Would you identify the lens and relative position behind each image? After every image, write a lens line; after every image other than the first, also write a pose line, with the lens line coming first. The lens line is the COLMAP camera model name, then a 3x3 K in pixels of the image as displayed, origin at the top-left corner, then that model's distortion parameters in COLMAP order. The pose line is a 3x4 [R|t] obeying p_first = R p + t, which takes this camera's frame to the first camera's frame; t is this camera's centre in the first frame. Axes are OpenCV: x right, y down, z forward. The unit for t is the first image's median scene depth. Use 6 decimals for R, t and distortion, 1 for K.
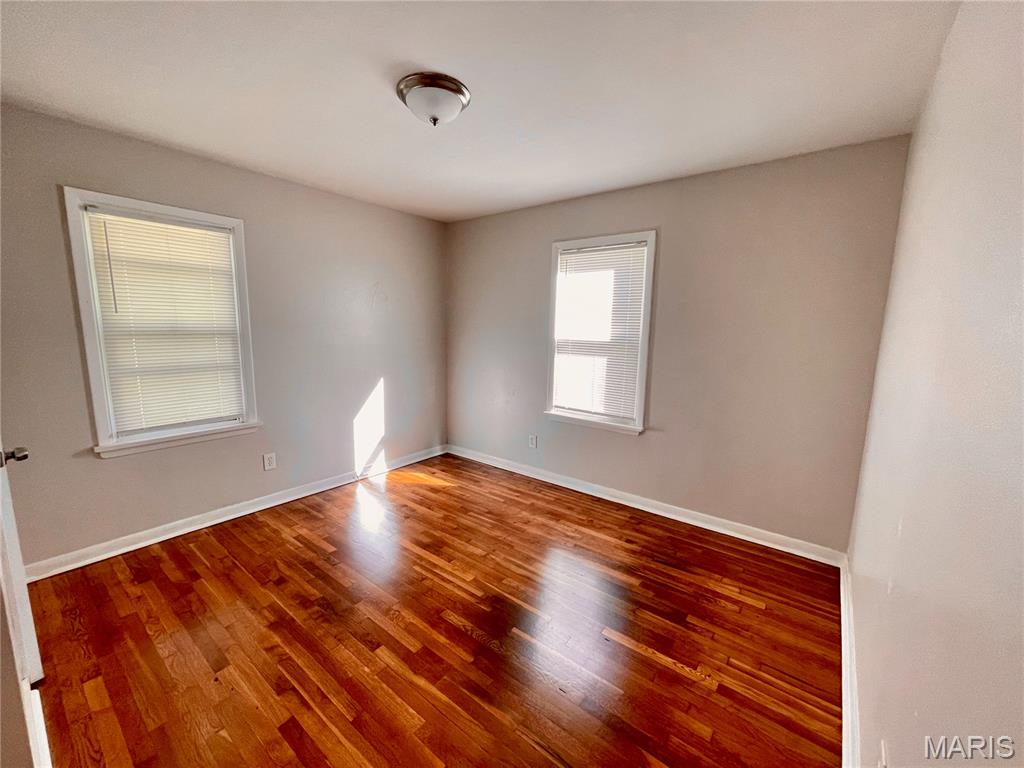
lens RADIAL K [[412.6, 0, 508.7], [0, 412.6, 386.9], [0, 0, 1]] dist [-0.000259, -0.000526]
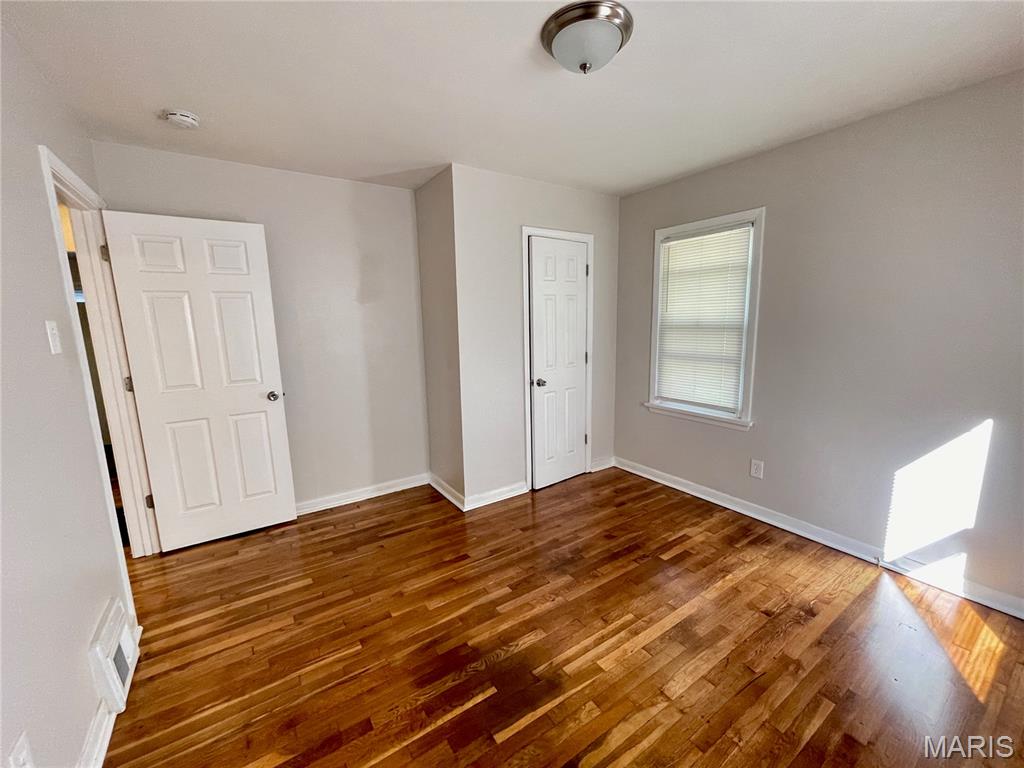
lens RADIAL K [[412.6, 0, 508.7], [0, 412.6, 386.9], [0, 0, 1]] dist [-0.000259, -0.000526]
pose [[-0.311735, 0.144724, -0.939083, 0.494918], [-0.129960, 0.972549, 0.193023, -0.117148], [0.941239, 0.182215, -0.284370, 0.826758]]
